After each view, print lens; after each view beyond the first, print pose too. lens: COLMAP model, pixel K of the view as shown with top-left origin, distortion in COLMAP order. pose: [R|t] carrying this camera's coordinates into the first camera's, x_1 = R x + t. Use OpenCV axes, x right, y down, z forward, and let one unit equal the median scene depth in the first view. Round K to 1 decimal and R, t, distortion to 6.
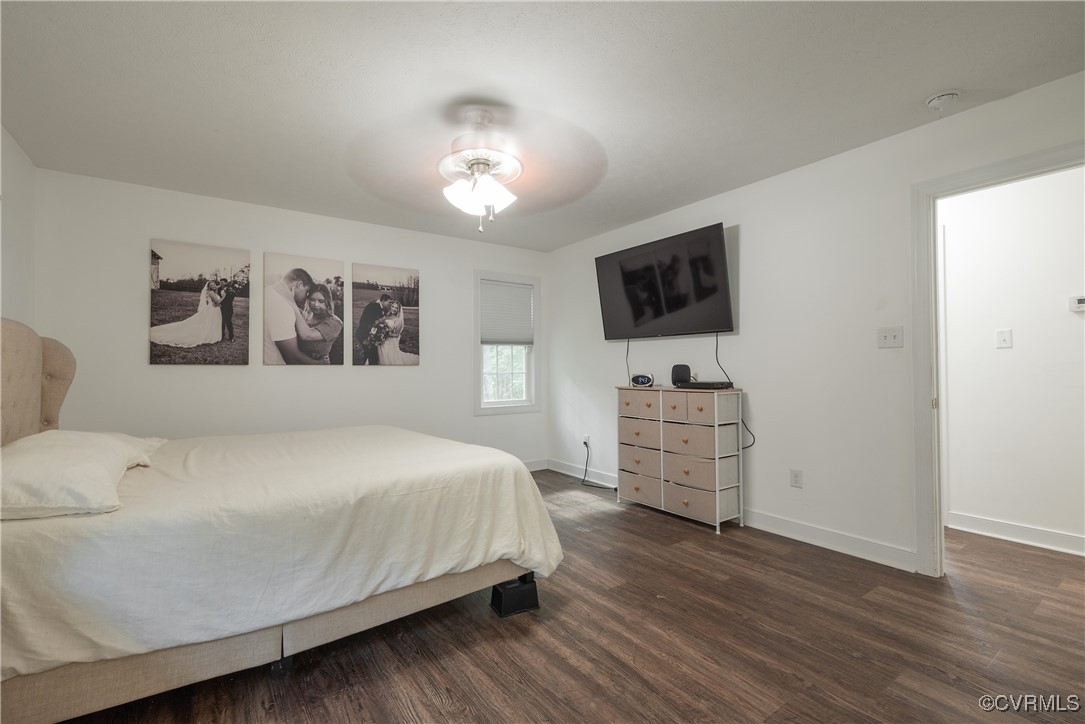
lens RADIAL K [[485.5, 0, 542.5], [0, 485.5, 362.0], [0, 0, 1]] dist [-0.000825, -0.000081]
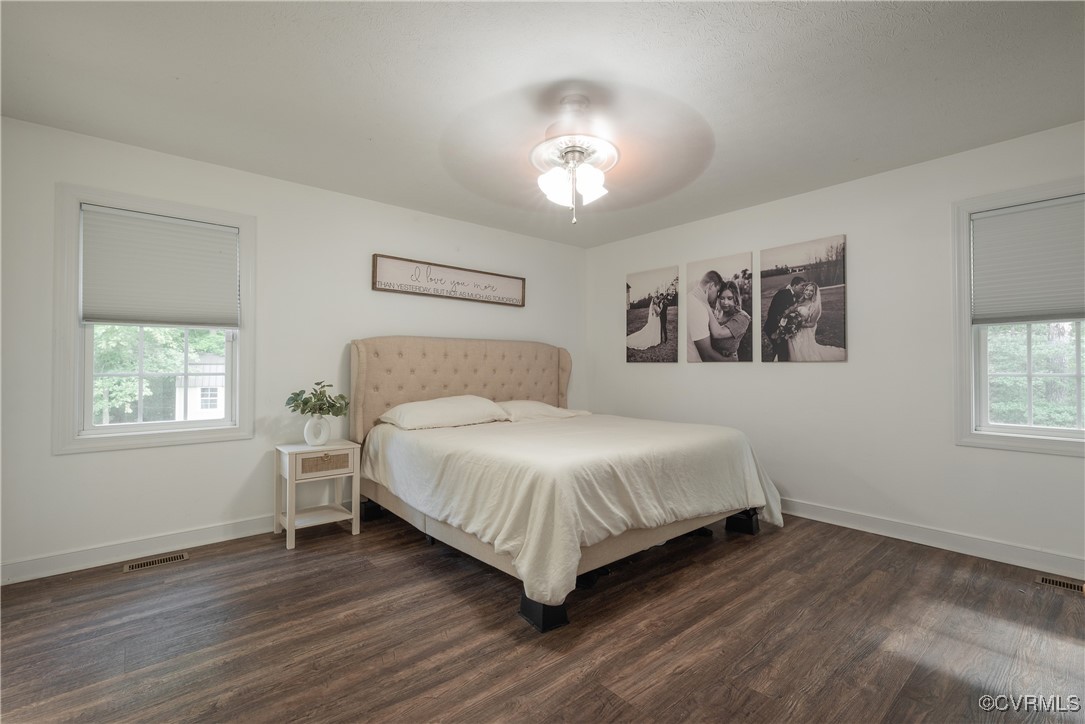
lens RADIAL K [[485.5, 0, 542.5], [0, 485.5, 362.0], [0, 0, 1]] dist [-0.000825, -0.000081]
pose [[0.078277, -0.004860, -0.996920, 0.522114], [0.012330, 0.999916, -0.003907, 0.005270], [0.996855, -0.011987, 0.078330, 0.548839]]
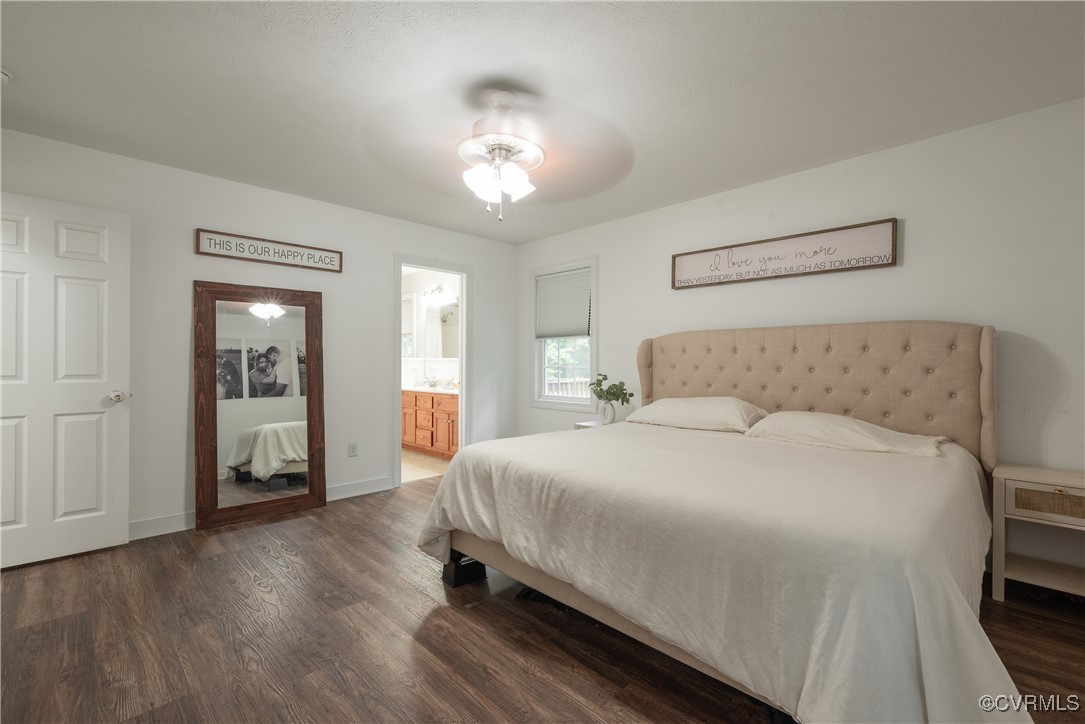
lens RADIAL K [[485.5, 0, 542.5], [0, 485.5, 362.0], [0, 0, 1]] dist [-0.000825, -0.000081]
pose [[-0.990273, 0.002412, -0.139119, -0.043885], [0.004142, 0.999918, -0.012146, 0.016422], [0.139078, -0.012604, -0.990201, 1.245301]]
